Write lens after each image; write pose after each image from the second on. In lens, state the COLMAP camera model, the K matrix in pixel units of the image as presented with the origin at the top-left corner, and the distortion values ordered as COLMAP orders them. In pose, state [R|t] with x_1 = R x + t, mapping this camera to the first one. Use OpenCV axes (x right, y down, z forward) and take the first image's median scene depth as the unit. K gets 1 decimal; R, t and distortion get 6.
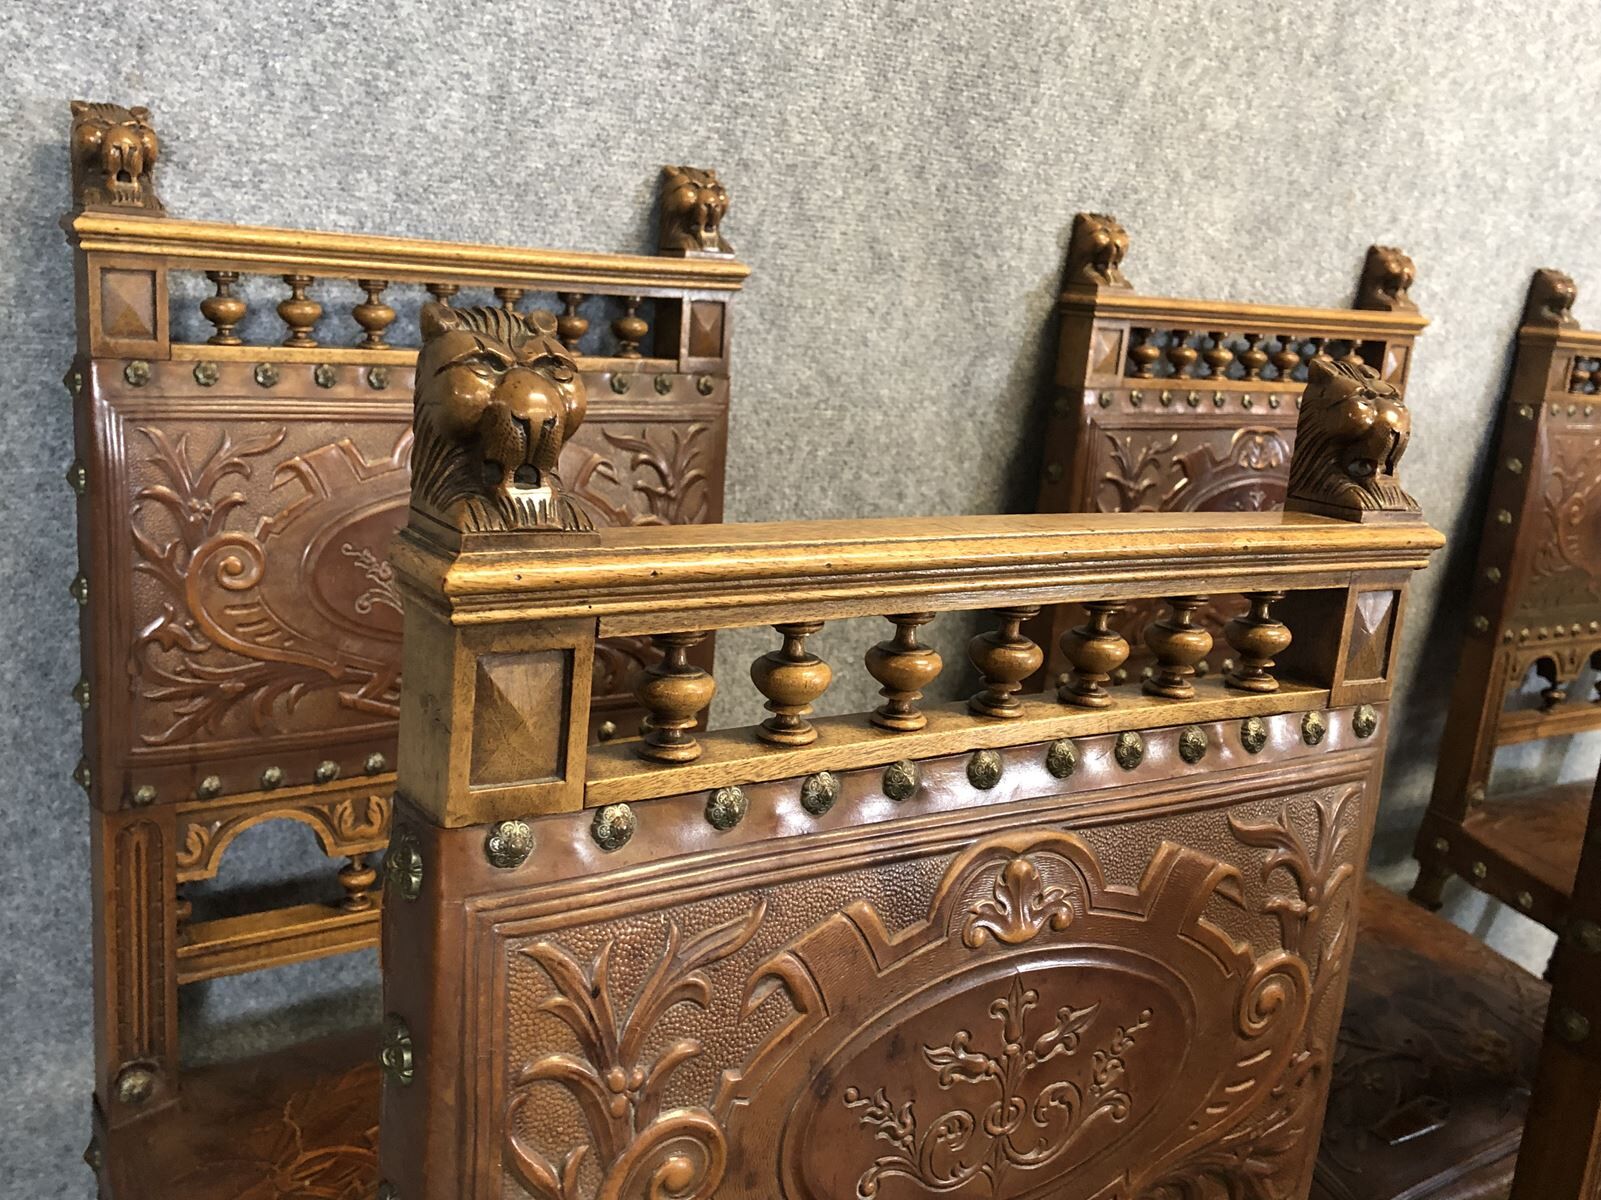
lens RADIAL K [[1587.0, 0, 831.3], [0, 1587.0, 592.0], [0, 0, 1]] dist [0.010070, 0.000000]
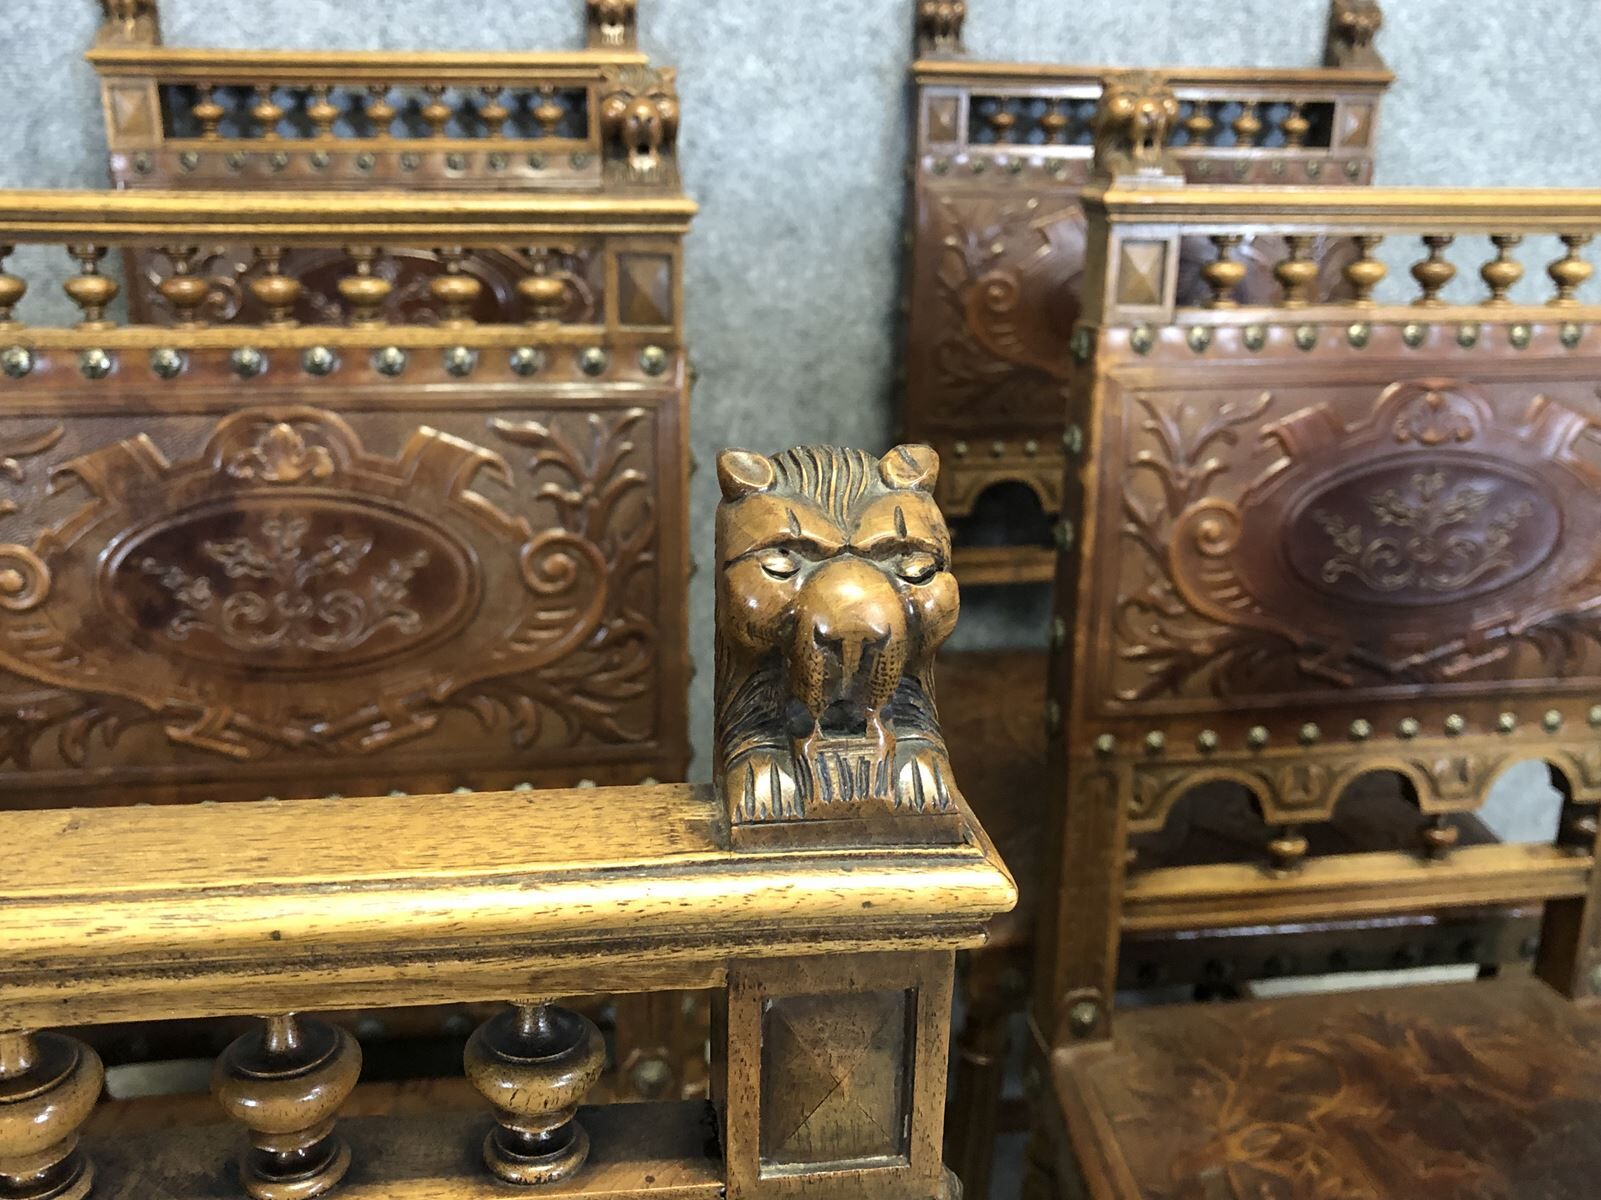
lens RADIAL K [[1523.1, 0, 797.7], [0, 1523.1, 577.7], [0, 0, 1]] dist [0.000848, 0.000000]
pose [[0.902981, 0.060777, -0.425361, 0.974849], [-0.027212, 0.996047, 0.084552, 0.041612], [0.428819, -0.064774, 0.901065, 0.339800]]
